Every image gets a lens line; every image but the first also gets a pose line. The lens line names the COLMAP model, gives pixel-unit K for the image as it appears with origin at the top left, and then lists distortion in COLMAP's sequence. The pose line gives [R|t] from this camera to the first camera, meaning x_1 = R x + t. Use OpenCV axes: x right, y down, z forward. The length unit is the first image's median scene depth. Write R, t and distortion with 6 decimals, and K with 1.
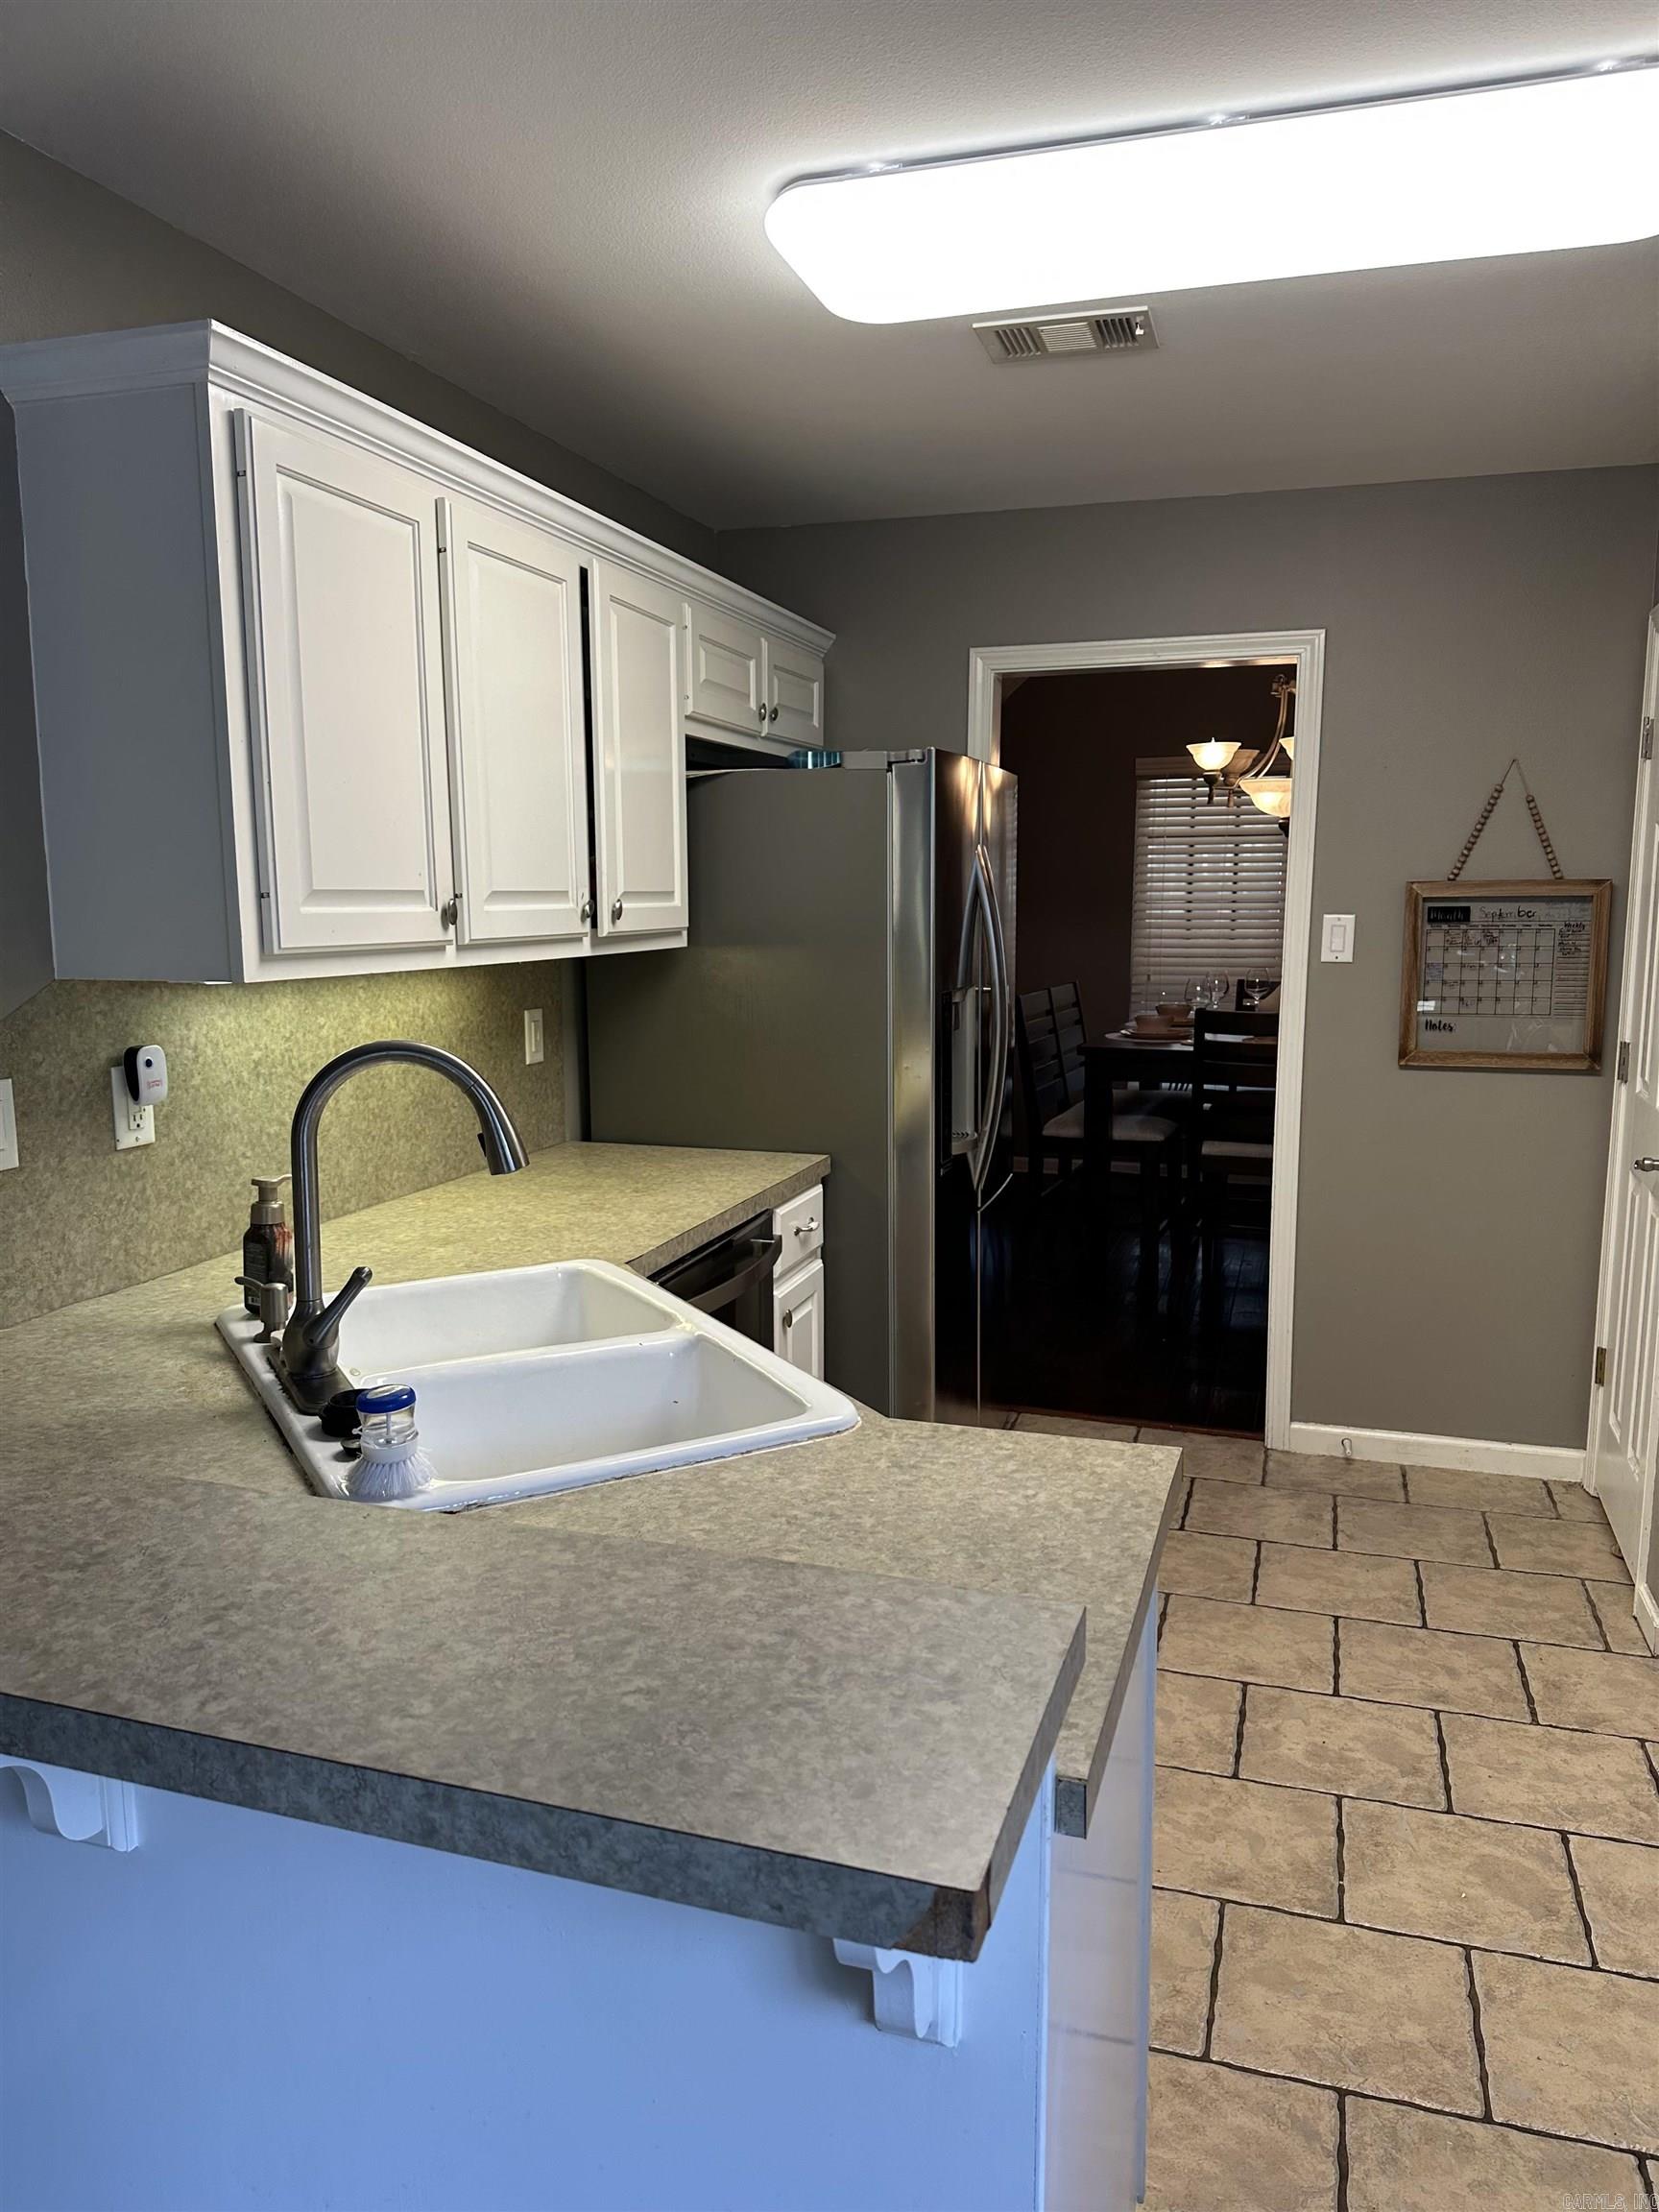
lens RADIAL K [[1542.2, 0, 808.8], [0, 1542.2, 1107.7], [0, 0, 1]] dist [0.048333, -0.029744]
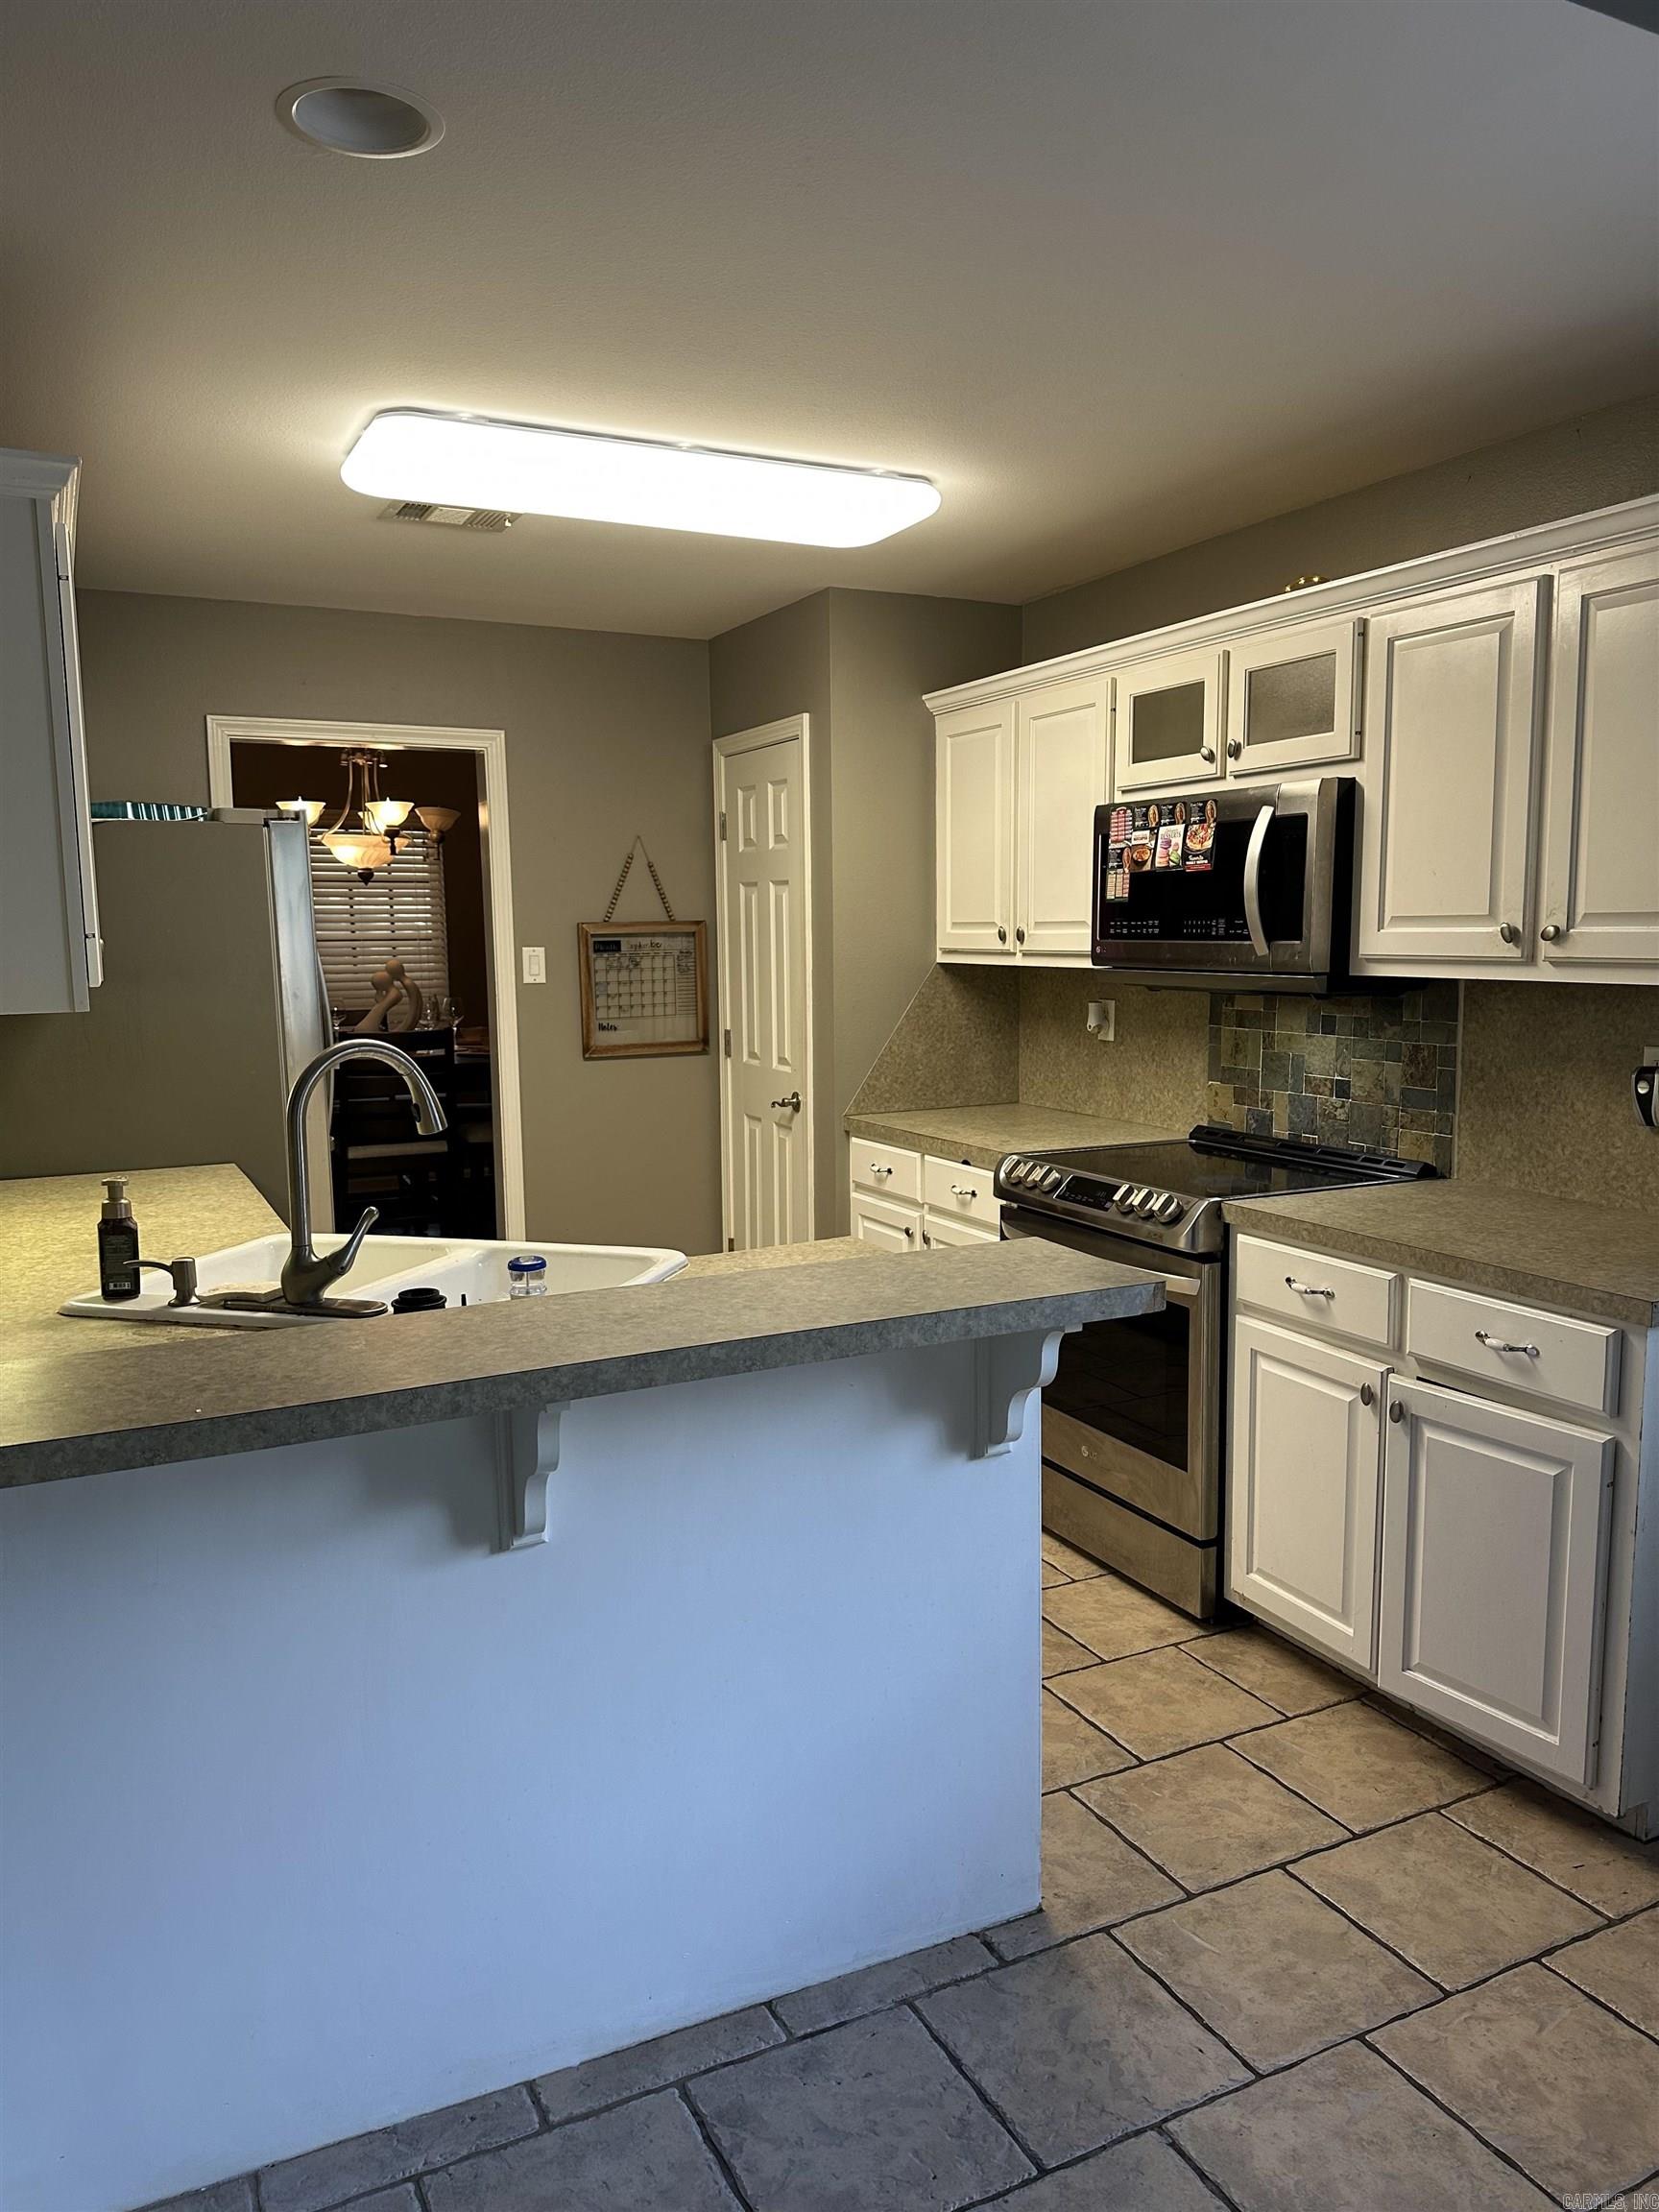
lens RADIAL K [[1542.2, 0, 840.3], [0, 1542.2, 1122.4], [0, 0, 1]] dist [0.048333, -0.029744]
pose [[0.703394, -0.094943, 0.704431, -0.423841], [0.107233, 0.993871, 0.026879, 0.016645], [-0.702665, 0.056632, 0.709263, -0.109279]]
